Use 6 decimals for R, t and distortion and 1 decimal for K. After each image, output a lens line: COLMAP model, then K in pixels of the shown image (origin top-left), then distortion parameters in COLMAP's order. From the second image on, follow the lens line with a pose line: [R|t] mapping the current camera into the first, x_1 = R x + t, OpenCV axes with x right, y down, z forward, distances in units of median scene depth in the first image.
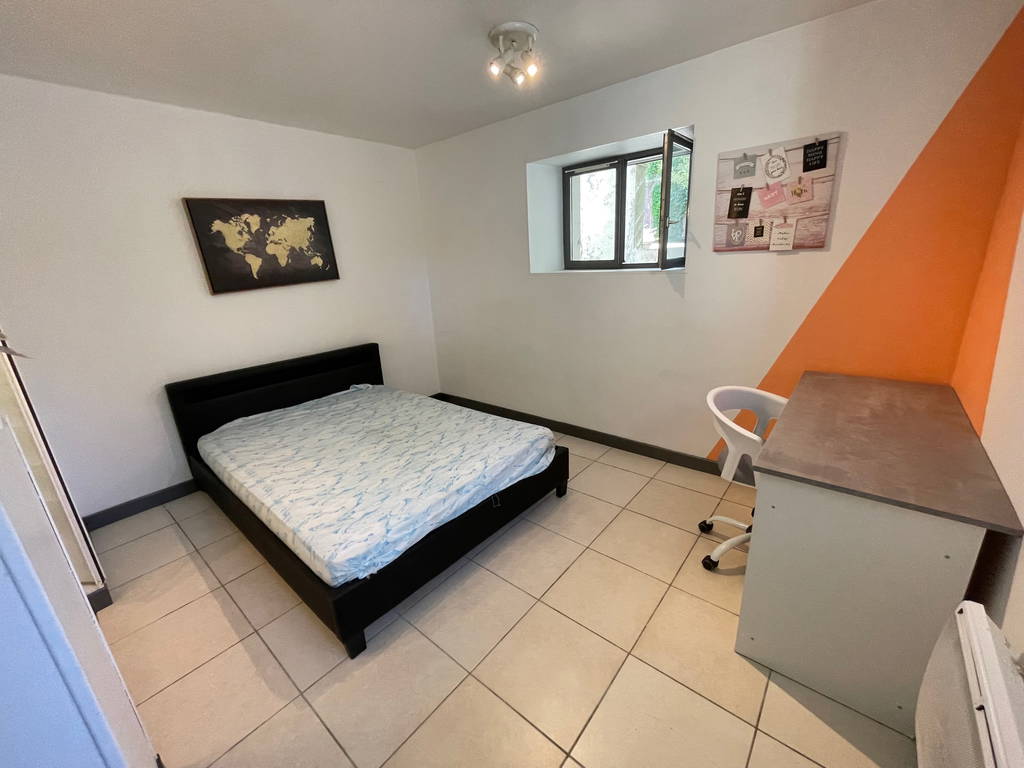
lens RADIAL K [[415.0, 0, 511.0], [0, 415.0, 384.3], [0, 0, 1]] dist [-0.002040, 0.000281]
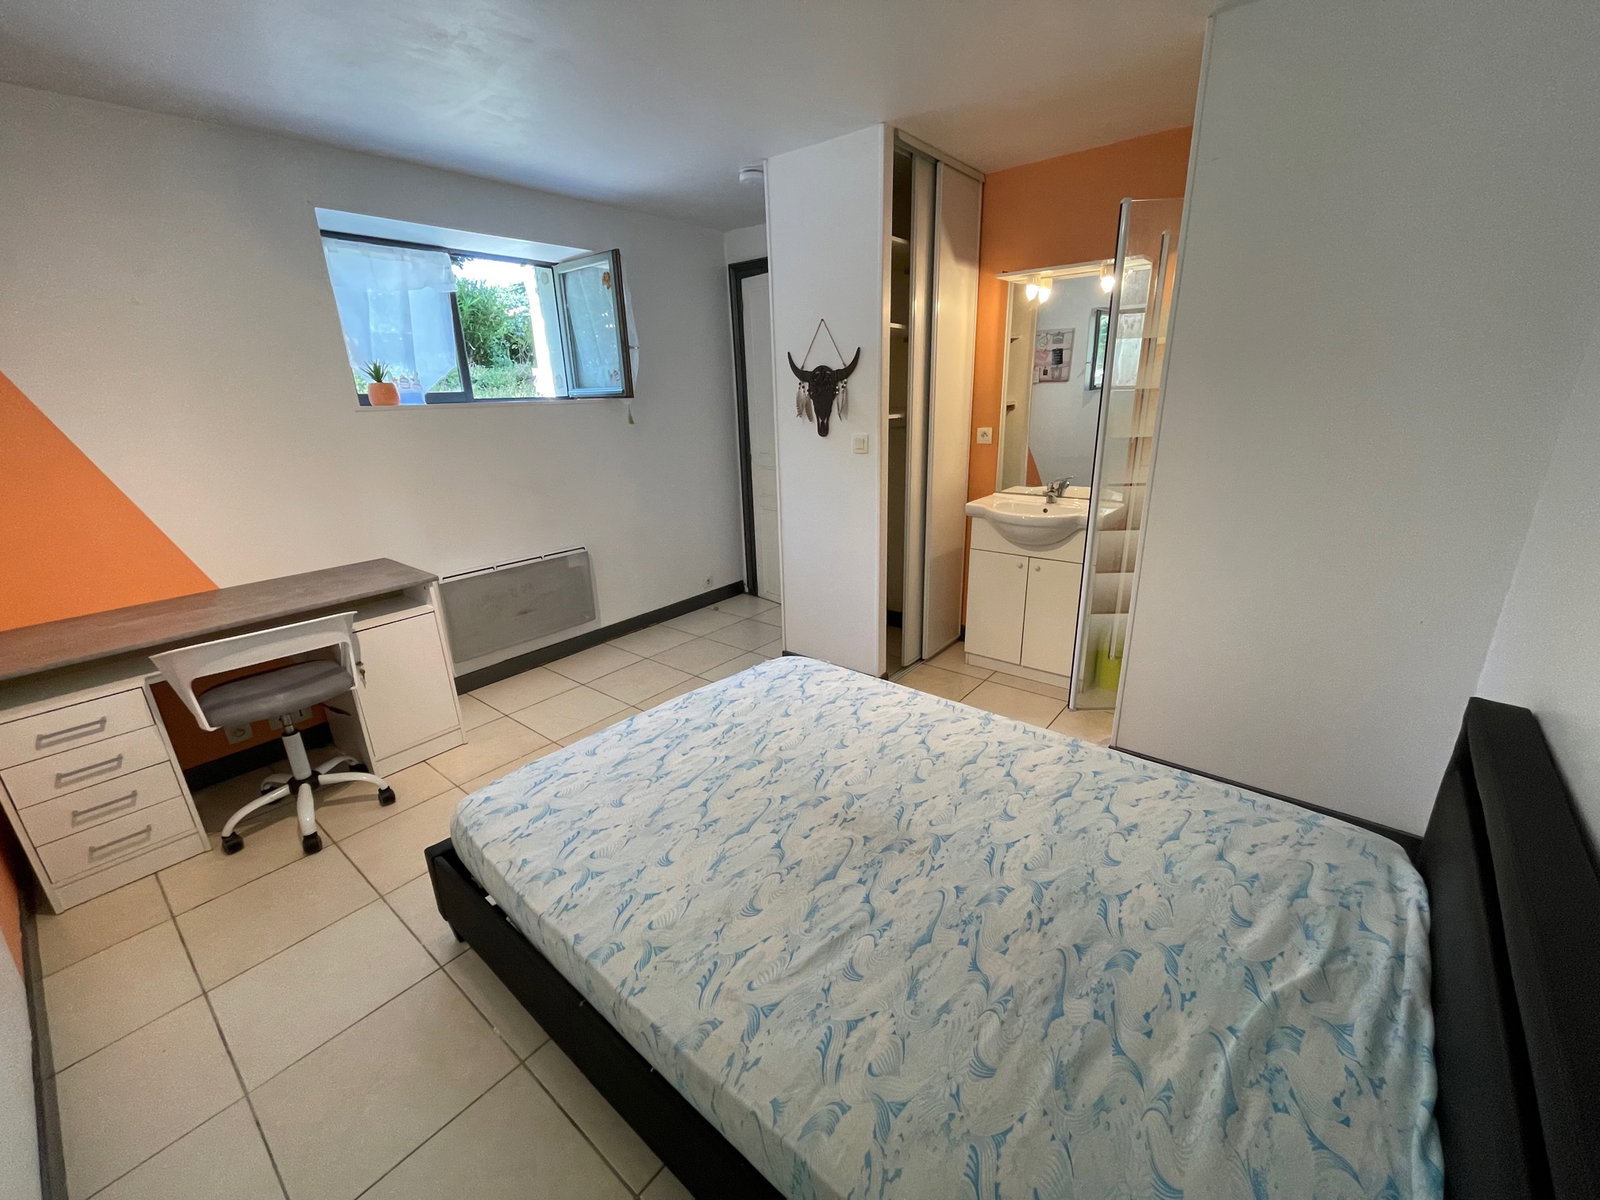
lens RADIAL K [[648.5, 0, 801.8], [0, 648.5, 601.4], [0, 0, 1]] dist [-0.002040, 0.000281]
pose [[-0.996667, 0.081218, 0.007687, -0.253585], [0.070744, 0.813487, 0.577265, -0.378041], [0.040631, 0.575884, -0.816521, 1.257810]]
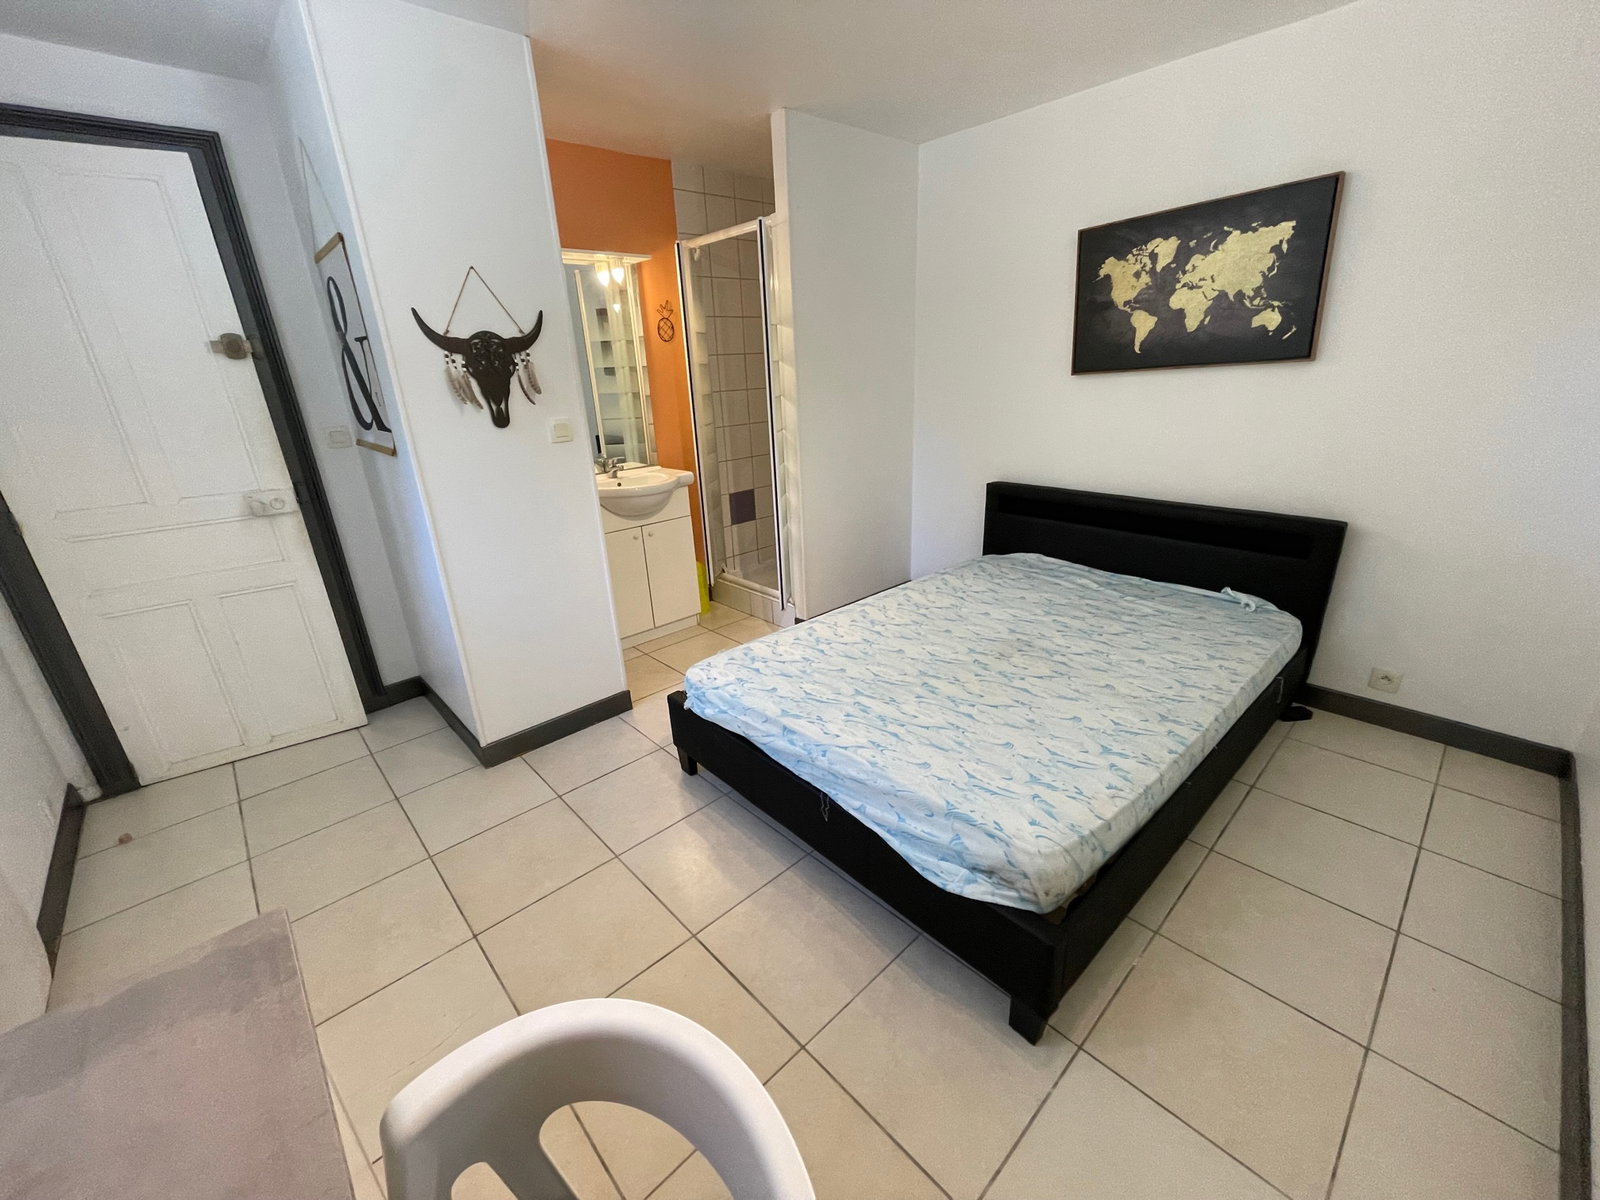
lens RADIAL K [[648.5, 0, 799.7], [0, 648.5, 601.3], [0, 0, 1]] dist [-0.002040, 0.000281]
pose [[-0.118780, 0.396893, -0.910147, 0.455227], [-0.244925, 0.876600, 0.414228, -0.213964], [0.962239, 0.272119, -0.006914, 0.651026]]
